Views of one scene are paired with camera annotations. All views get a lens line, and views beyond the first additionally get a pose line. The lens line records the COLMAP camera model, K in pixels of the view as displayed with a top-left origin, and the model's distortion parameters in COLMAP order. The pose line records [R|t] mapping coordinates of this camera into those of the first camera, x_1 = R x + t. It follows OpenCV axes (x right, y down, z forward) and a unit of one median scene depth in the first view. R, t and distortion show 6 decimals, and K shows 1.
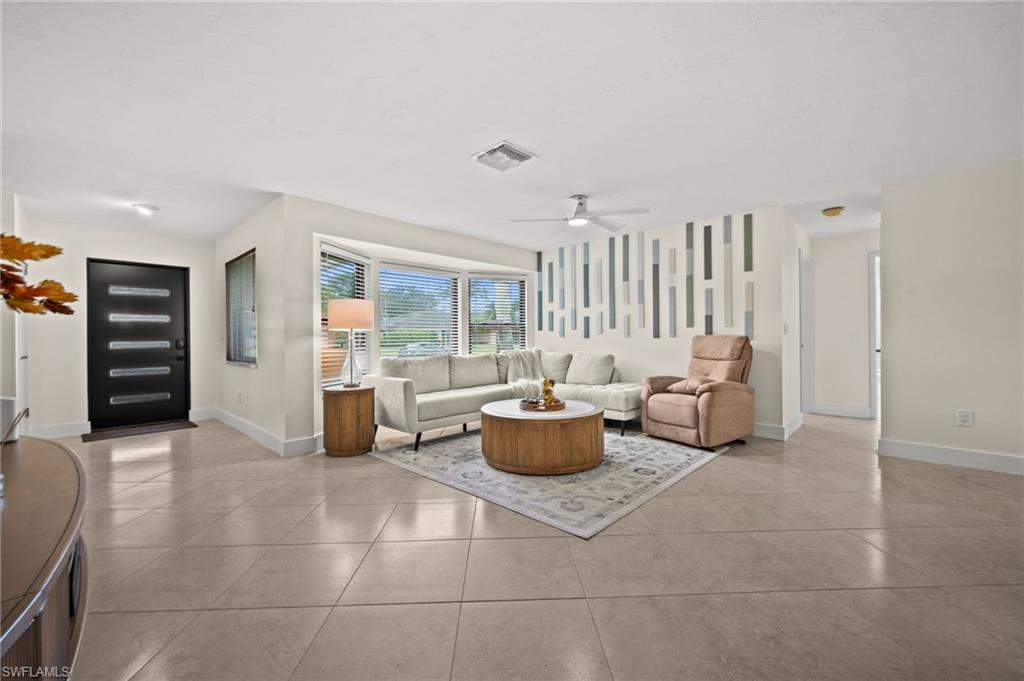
lens RADIAL K [[413.4, 0, 512.0], [0, 413.4, 340.5], [0, 0, 1]] dist [-0.000826, -0.000028]
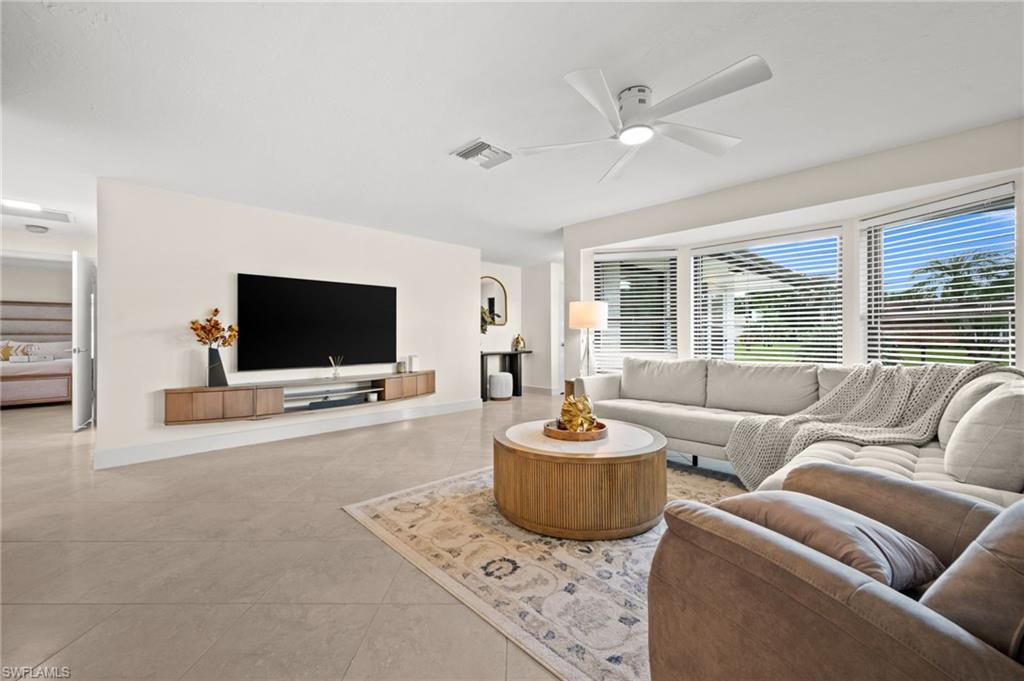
lens RADIAL K [[408.6, 0, 512.0], [0, 408.6, 340.5], [0, 0, 1]] dist [0.000737, 0.000018]
pose [[-0.047948, 0.015992, -0.998722, 0.912140], [-0.004927, 0.999856, 0.016246, -0.015190], [0.998838, 0.005699, -0.047863, 1.062476]]
